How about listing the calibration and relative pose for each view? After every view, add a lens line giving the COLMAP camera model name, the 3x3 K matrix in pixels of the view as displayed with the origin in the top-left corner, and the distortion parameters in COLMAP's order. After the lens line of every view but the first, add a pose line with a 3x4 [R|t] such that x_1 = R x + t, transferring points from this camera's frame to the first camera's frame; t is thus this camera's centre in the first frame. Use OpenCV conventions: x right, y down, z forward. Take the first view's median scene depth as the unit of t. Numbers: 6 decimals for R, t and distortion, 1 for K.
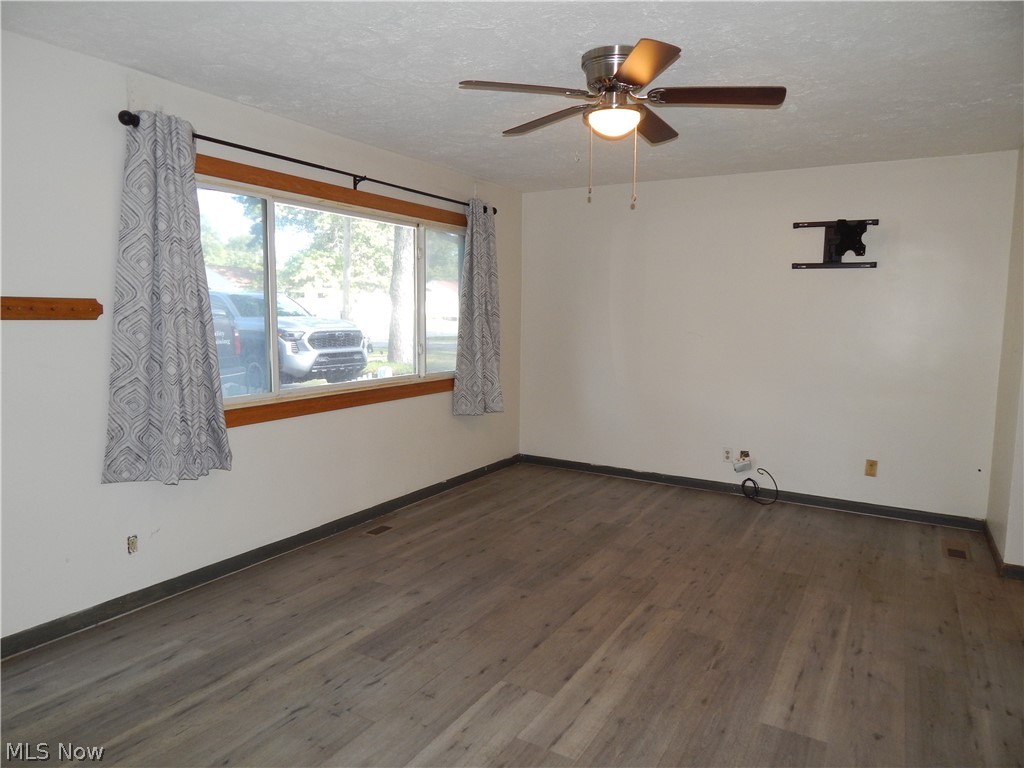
lens RADIAL K [[674.4, 0, 509.7], [0, 674.4, 388.2], [0, 0, 1]] dist [0.004059, 0.001293]
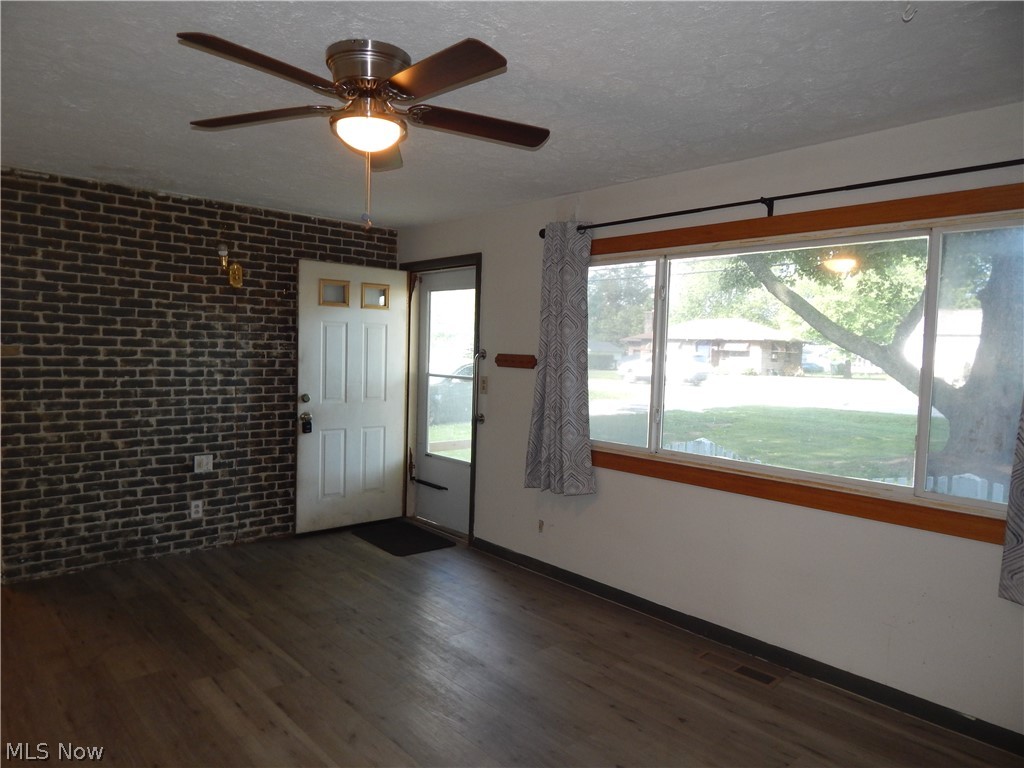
lens RADIAL K [[674.4, 0, 509.7], [0, 674.4, 388.2], [0, 0, 1]] dist [0.004059, 0.001293]
pose [[-0.301464, 0.032871, -0.952911, 0.633023], [-0.142086, 0.986698, 0.078987, -0.125770], [0.942831, 0.159207, -0.292783, 1.028020]]
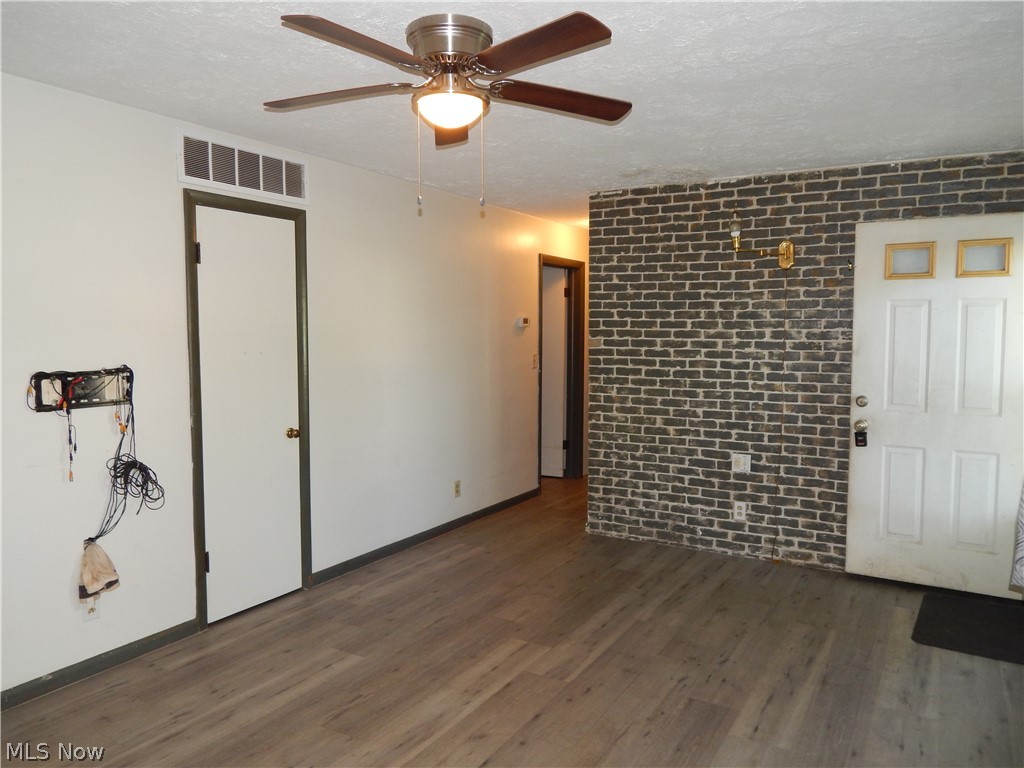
lens RADIAL K [[752.1, 0, 512.0], [0, 752.1, 384.0], [0, 0, 1]] dist [0.000649, -0.001184]
pose [[-0.999861, -0.016650, 0.001116, 0.056268], [-0.016132, 0.981551, 0.190519, -0.177987], [-0.004268, 0.190474, -0.981683, 1.368520]]
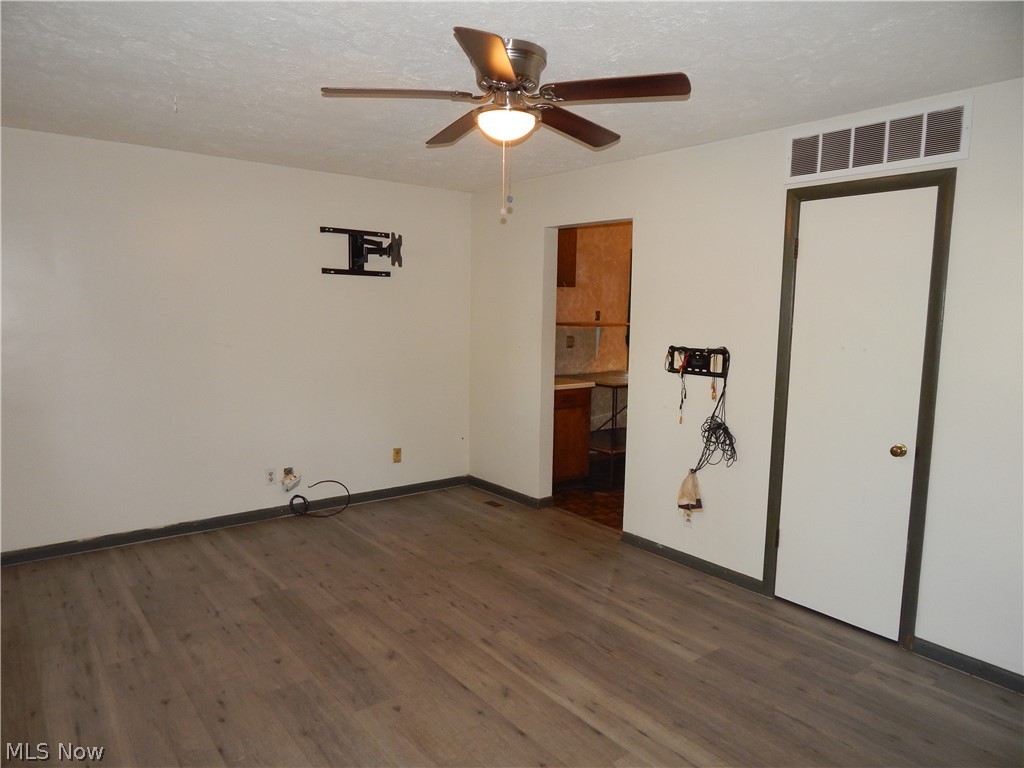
lens RADIAL K [[674.4, 0, 509.7], [0, 674.4, 388.2], [0, 0, 1]] dist [0.004059, 0.001293]
pose [[0.365317, -0.121571, 0.922911, -0.501540], [0.097498, 0.990980, 0.091944, -0.092905], [-0.925763, 0.056393, 0.373875, 0.481849]]
